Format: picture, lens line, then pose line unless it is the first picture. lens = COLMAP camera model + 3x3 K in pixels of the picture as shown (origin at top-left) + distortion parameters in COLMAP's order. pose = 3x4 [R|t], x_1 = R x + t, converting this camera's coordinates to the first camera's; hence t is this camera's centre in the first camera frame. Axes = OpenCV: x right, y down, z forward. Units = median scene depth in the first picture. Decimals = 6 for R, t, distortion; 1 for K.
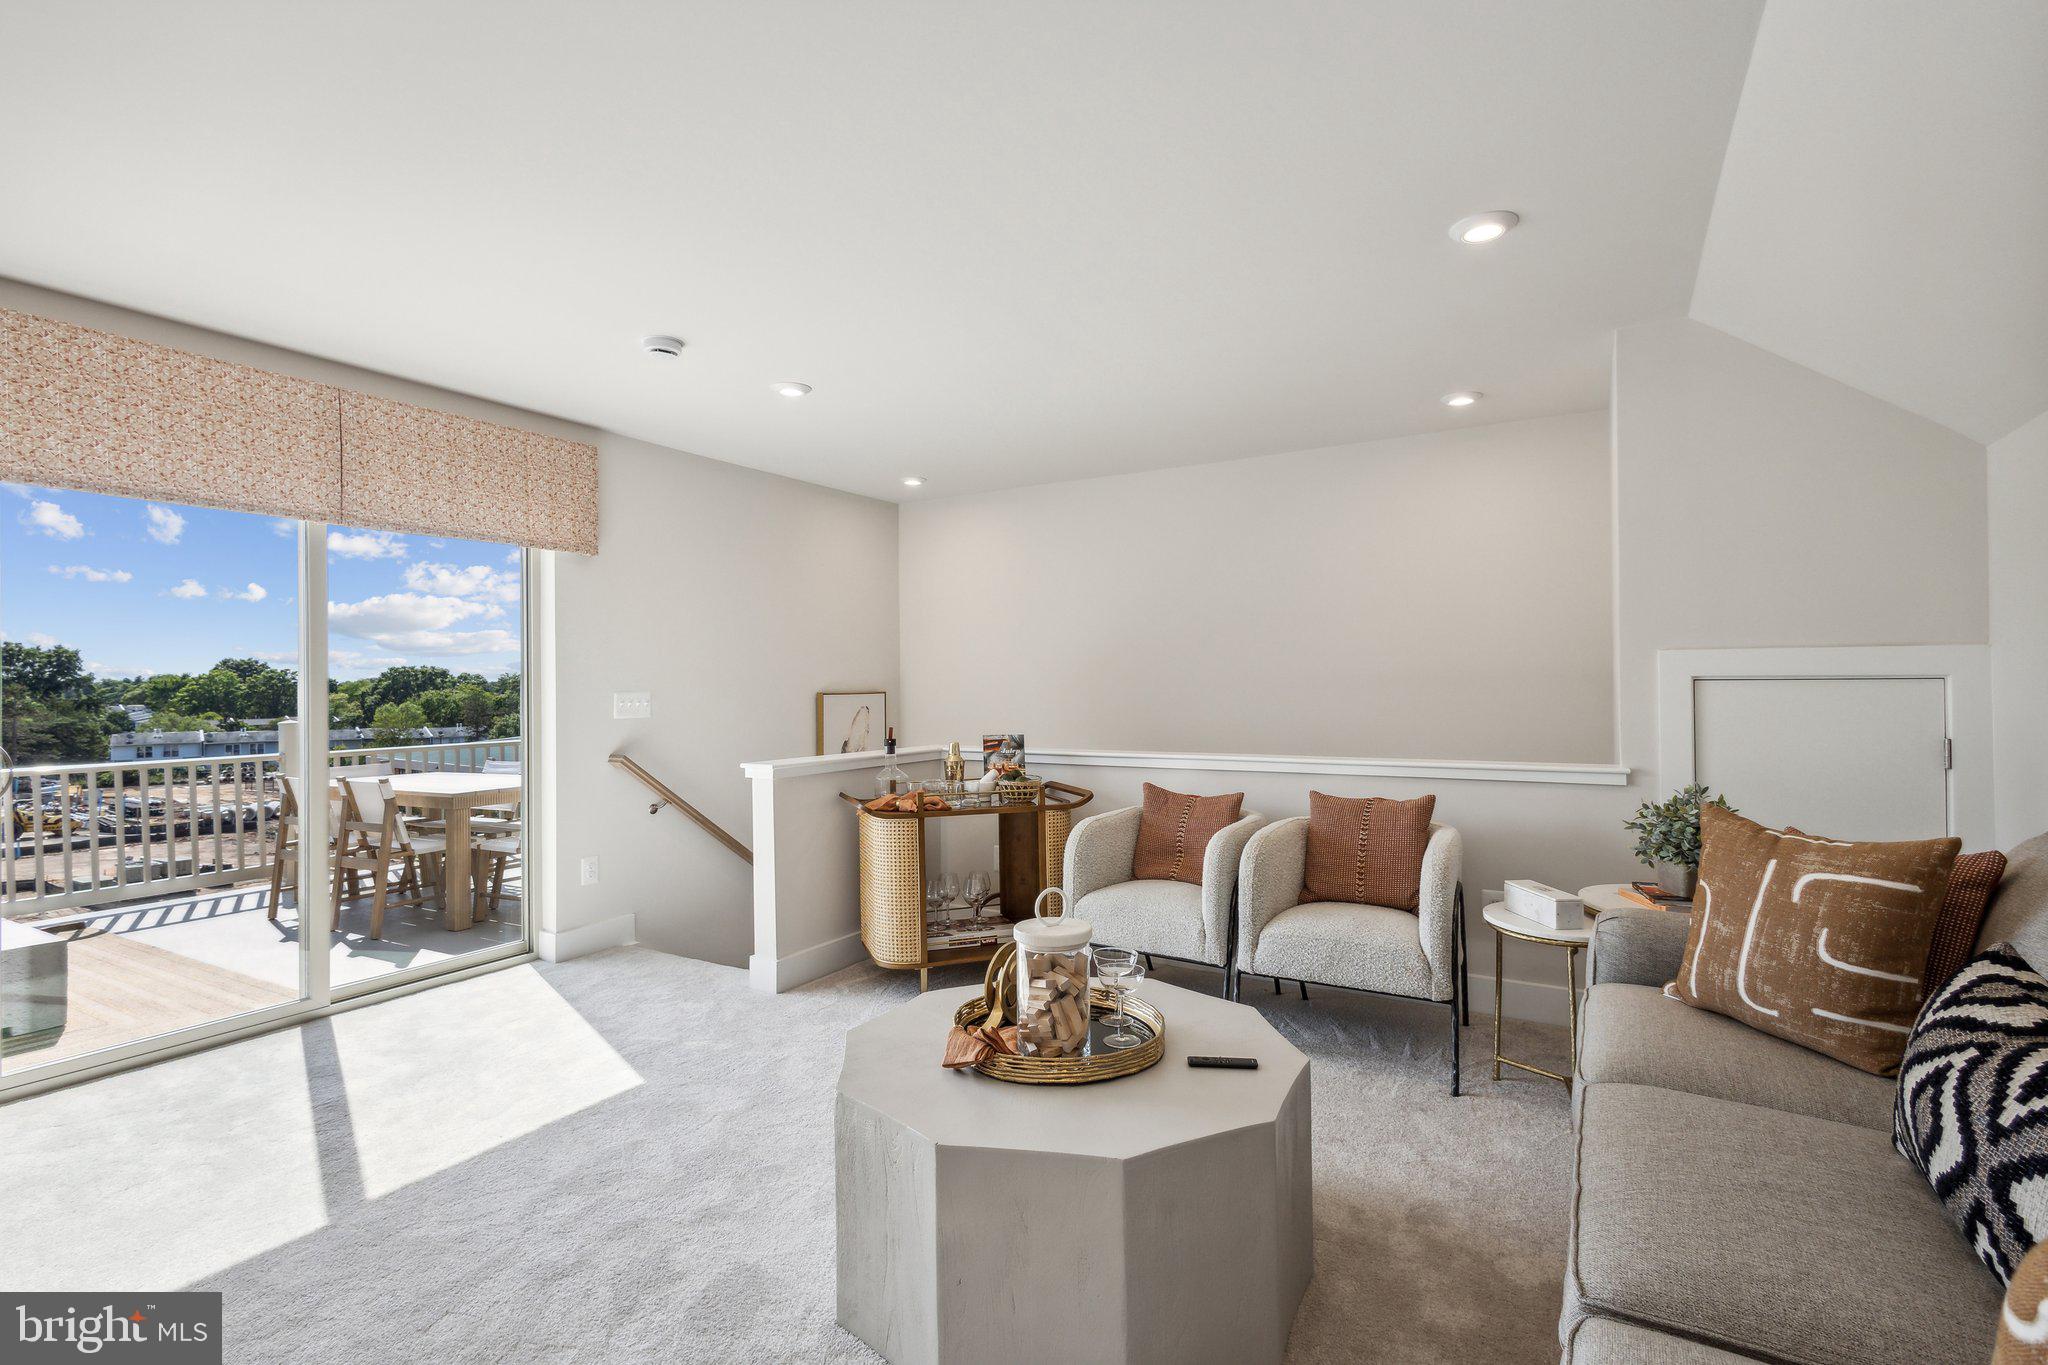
lens RADIAL K [[950.5, 0, 1024.7], [0, 950.5, 673.7], [0, 0, 1]] dist [0.019662, -0.000037]
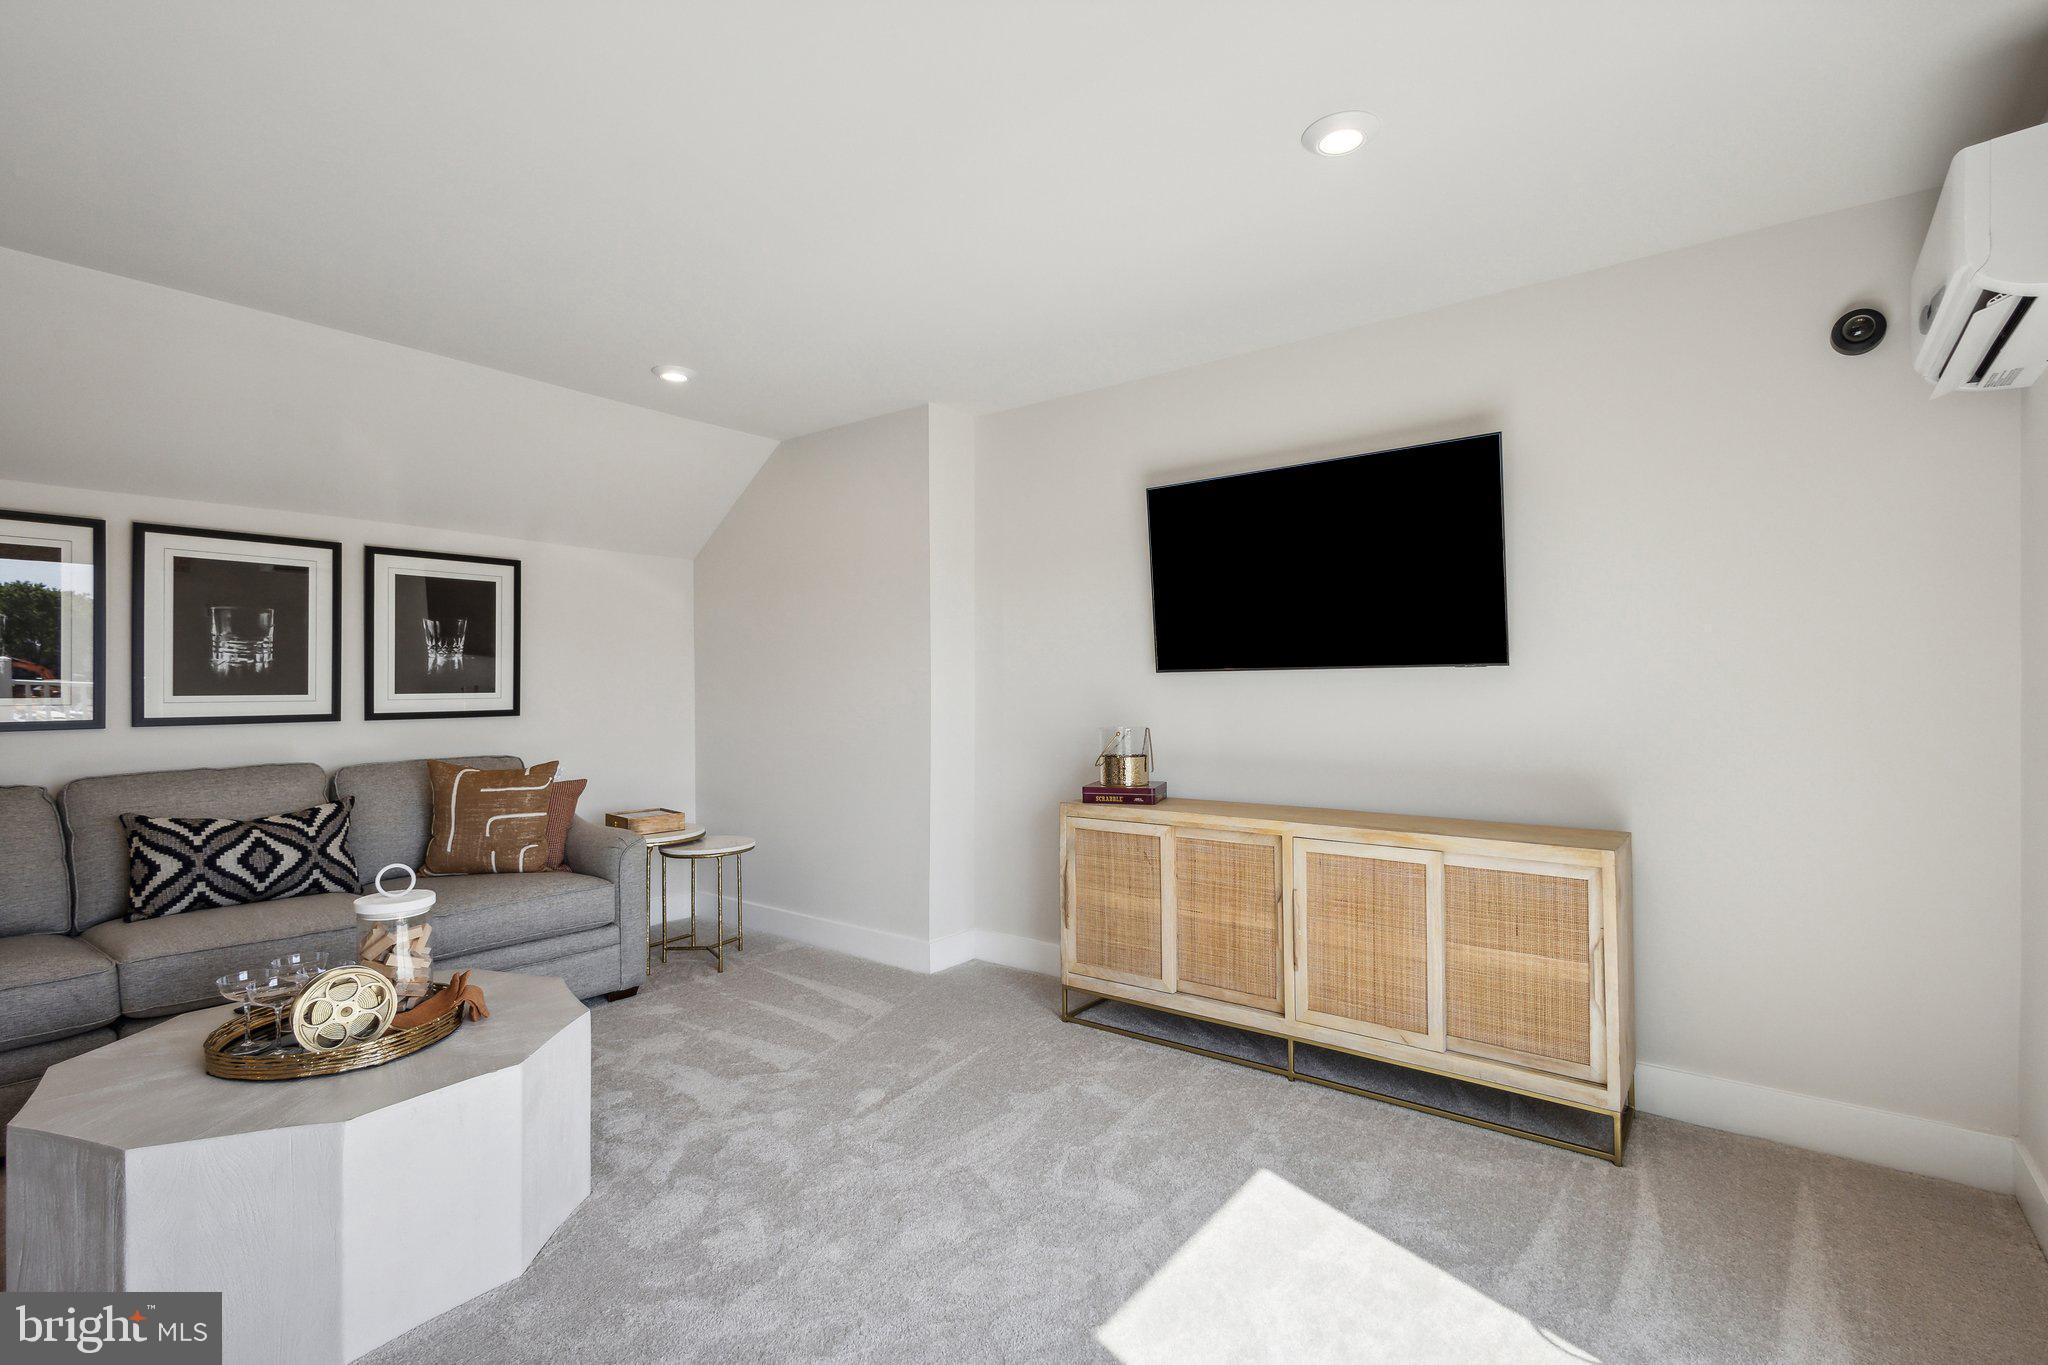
lens RADIAL K [[944.6, 0, 1026.2], [0, 944.6, 680.2], [0, 0, 1]] dist [0.009271, -0.000473]
pose [[-0.993109, 0.014783, 0.116260, -0.560759], [0.013206, 0.999810, -0.014321, 0.020477], [-0.116450, -0.012687, -0.993116, 1.345965]]
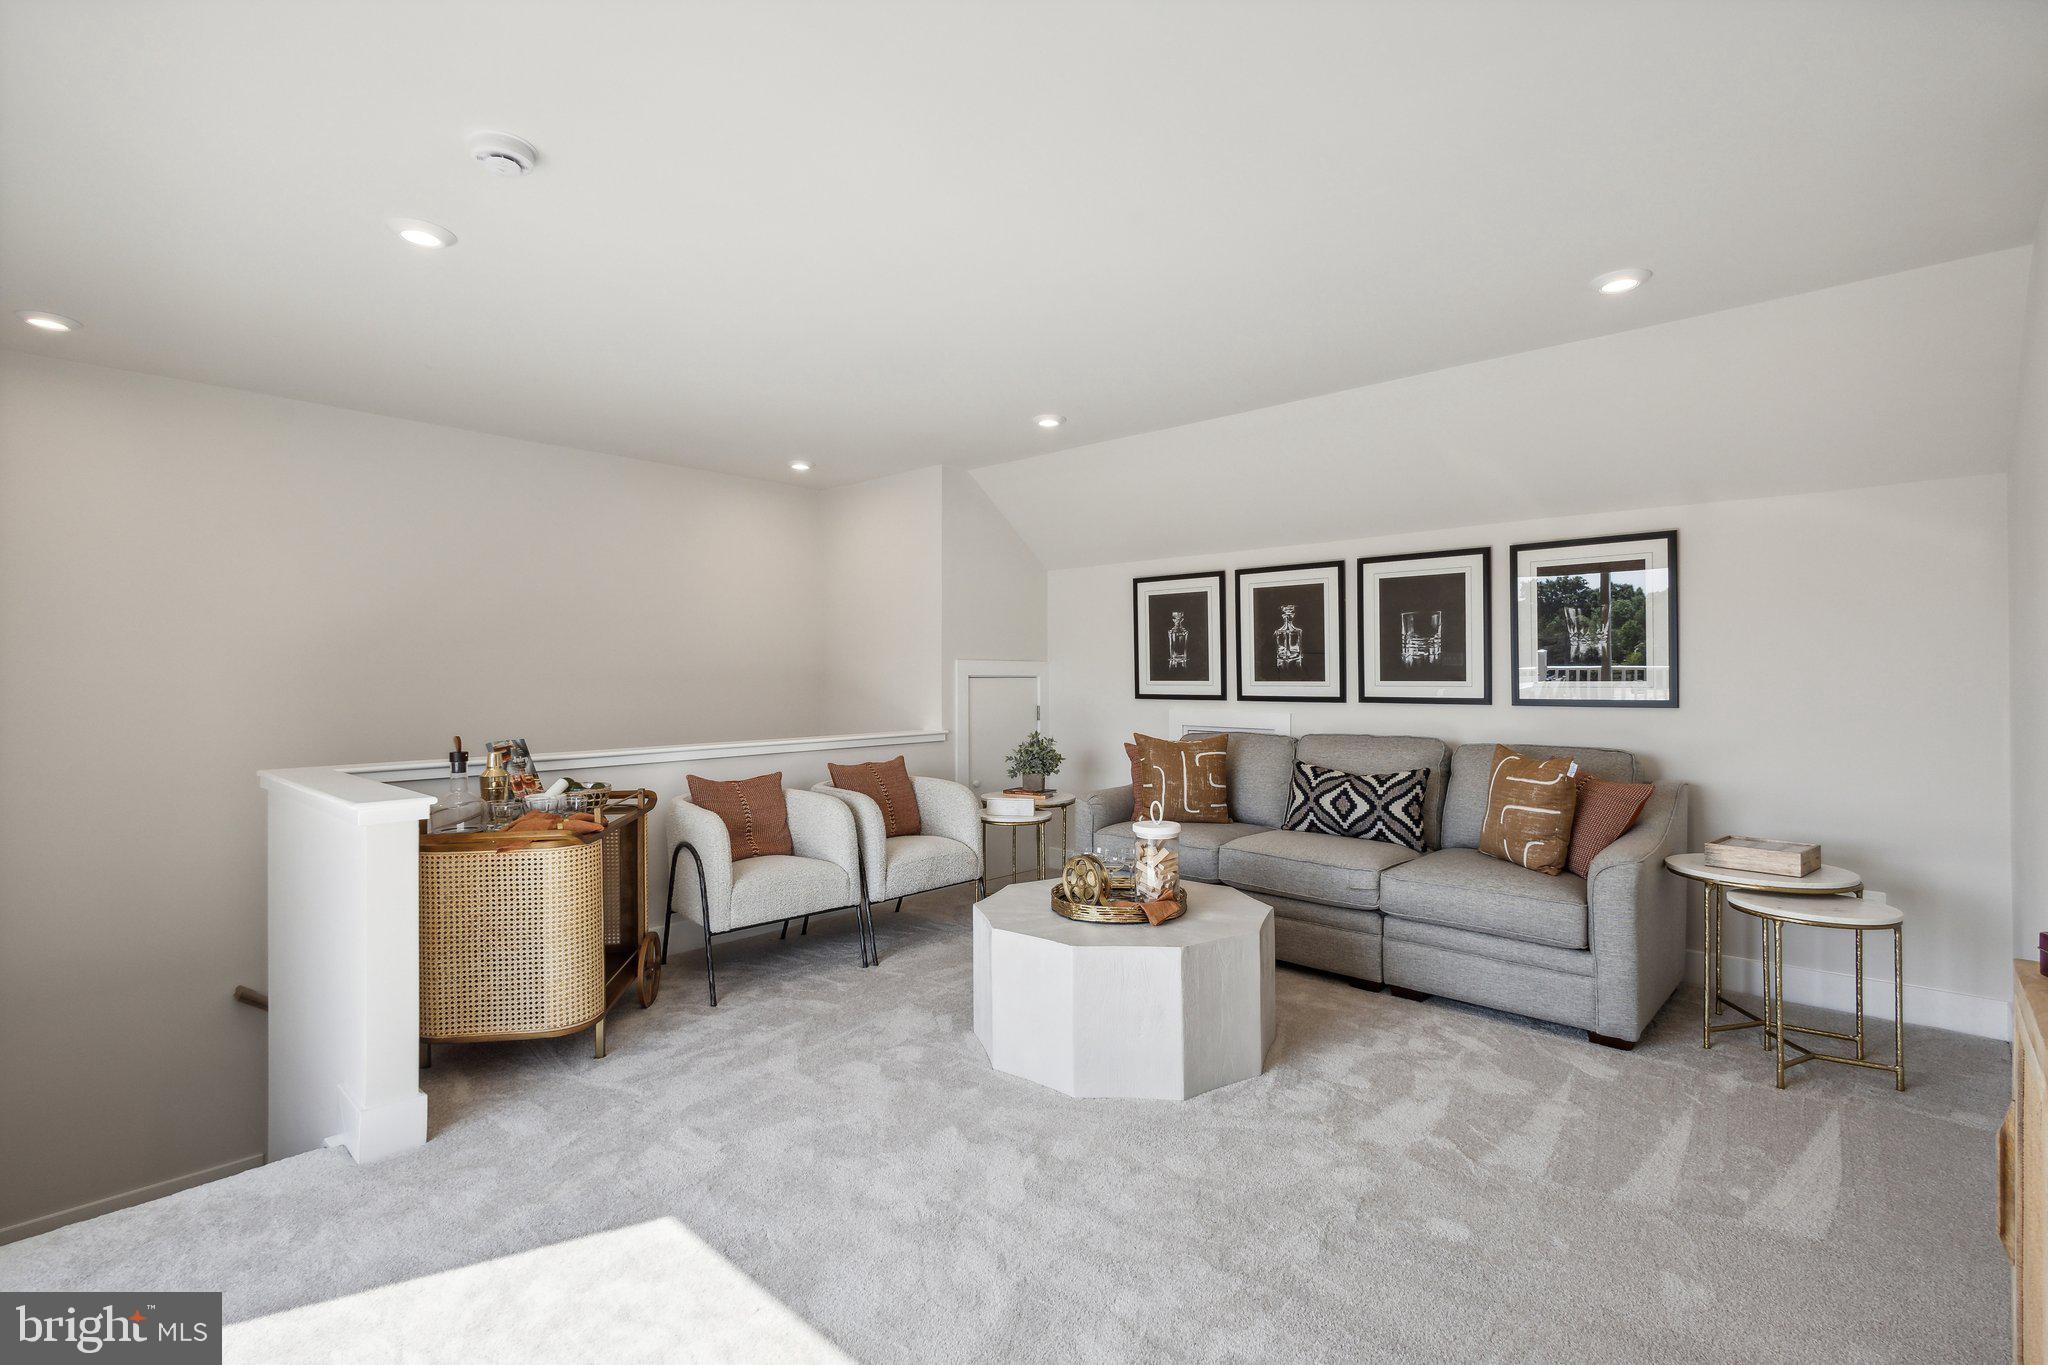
lens RADIAL K [[944.6, 0, 1026.2], [0, 944.6, 680.2], [0, 0, 1]] dist [0.009271, -0.000473]
pose [[0.201766, 0.004782, 0.979422, -1.041668], [-0.008028, 0.999963, -0.003228, 0.017780], [-0.979401, -0.007211, 0.201797, 0.589485]]
